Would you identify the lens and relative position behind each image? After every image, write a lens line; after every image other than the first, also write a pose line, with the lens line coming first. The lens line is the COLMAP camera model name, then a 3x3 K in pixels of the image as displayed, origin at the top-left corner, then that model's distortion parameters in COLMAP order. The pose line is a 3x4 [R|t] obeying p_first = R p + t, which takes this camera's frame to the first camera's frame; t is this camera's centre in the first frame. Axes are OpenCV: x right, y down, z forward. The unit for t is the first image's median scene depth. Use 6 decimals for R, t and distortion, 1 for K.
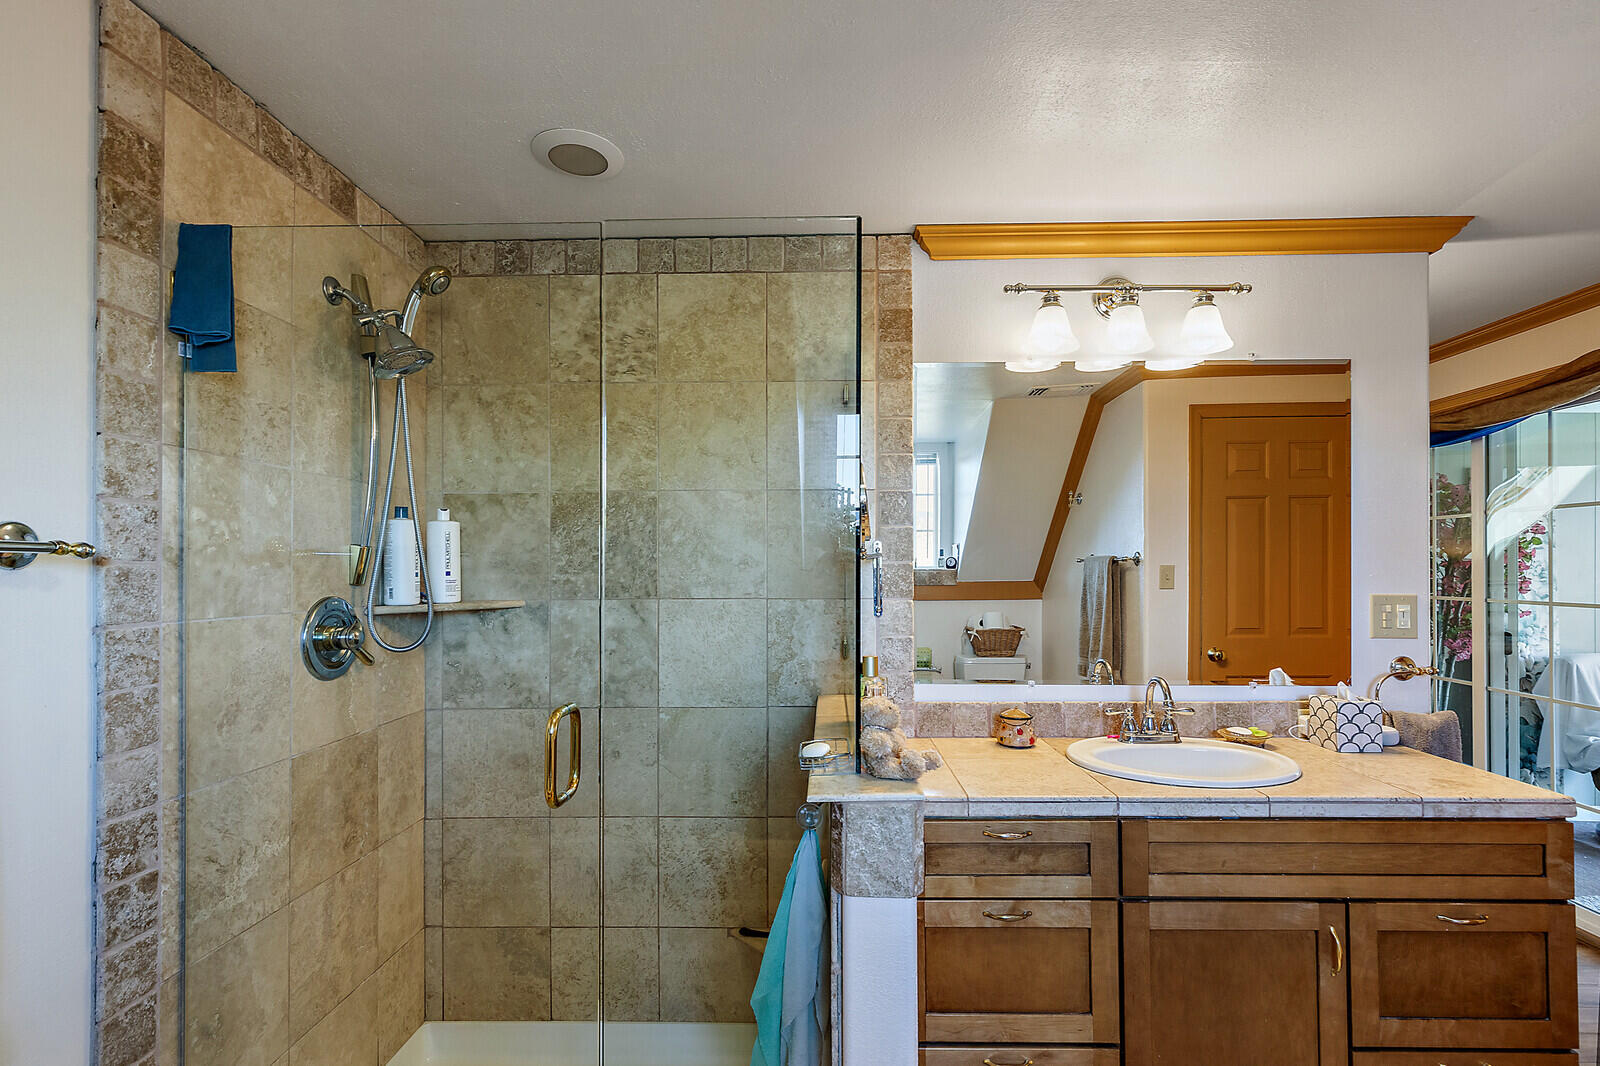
lens RADIAL K [[731.1, 0, 820.4], [0, 731.1, 566.3], [0, 0, 1]] dist [0.014430, -0.003213]
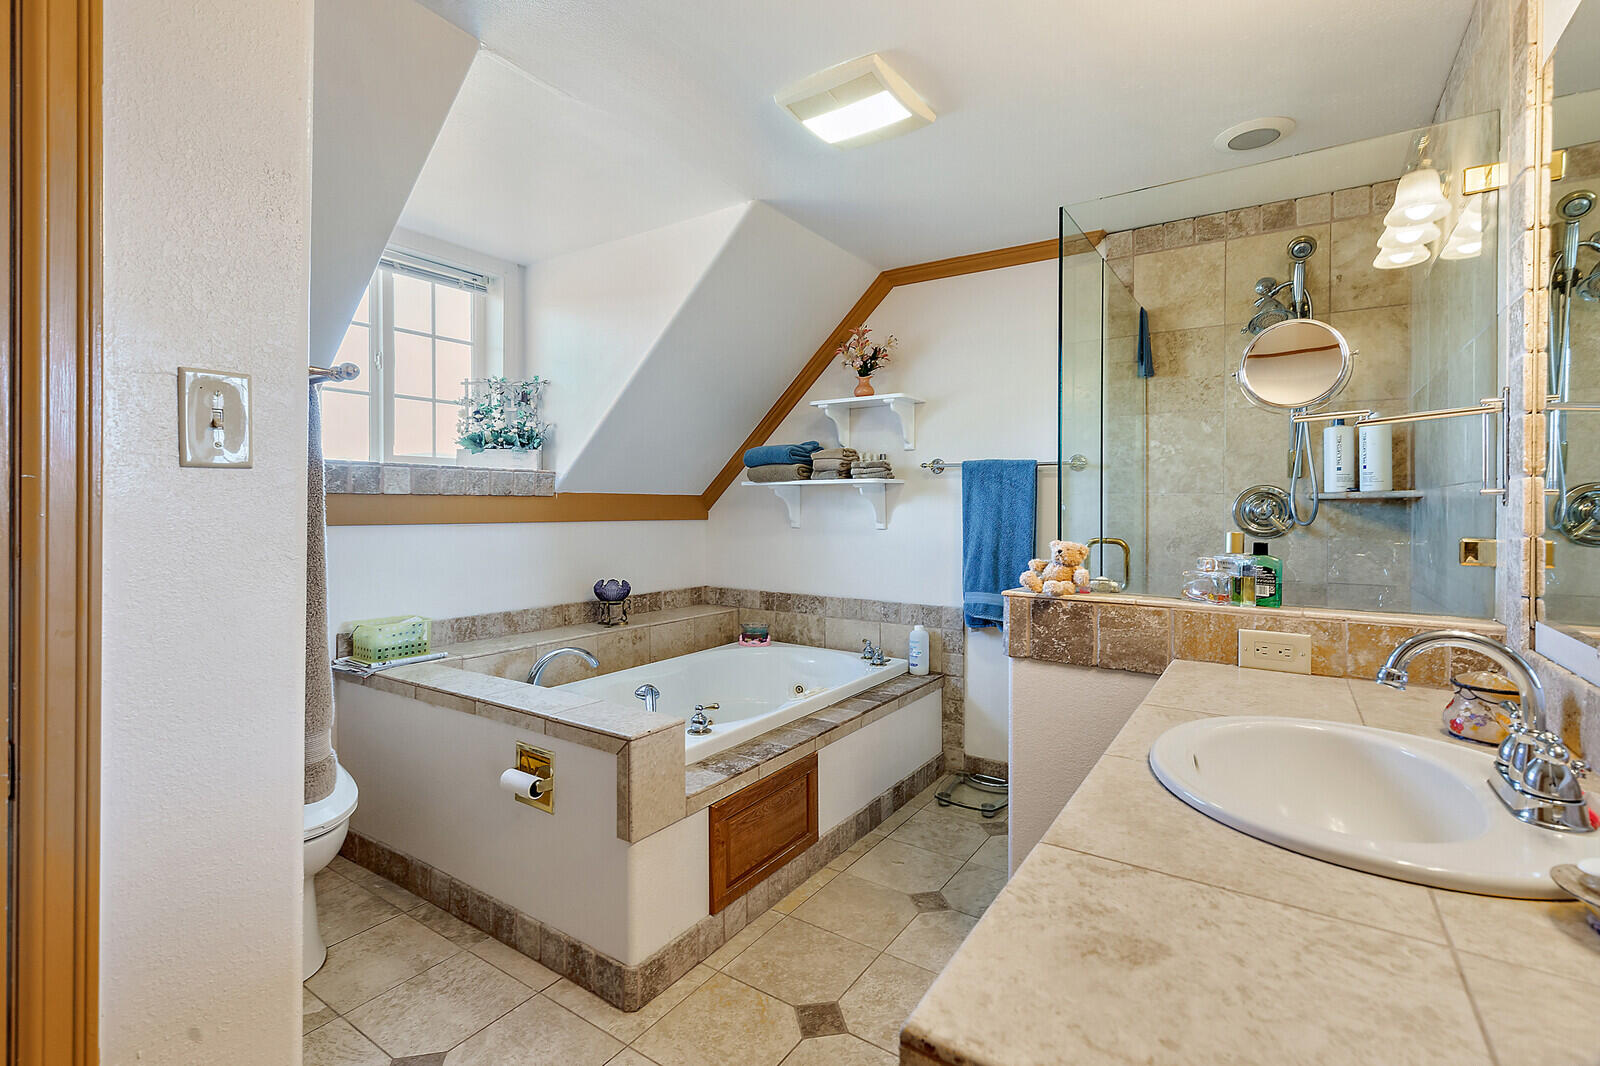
lens RADIAL K [[731.1, 0, 798.3], [0, 731.1, 517.2], [0, 0, 1]] dist [0.014430, -0.003213]
pose [[-0.541175, 0.012873, -0.840812, 1.404551], [0.001104, 0.999893, 0.014599, 0.103282], [0.840909, 0.006973, -0.541131, 1.221119]]
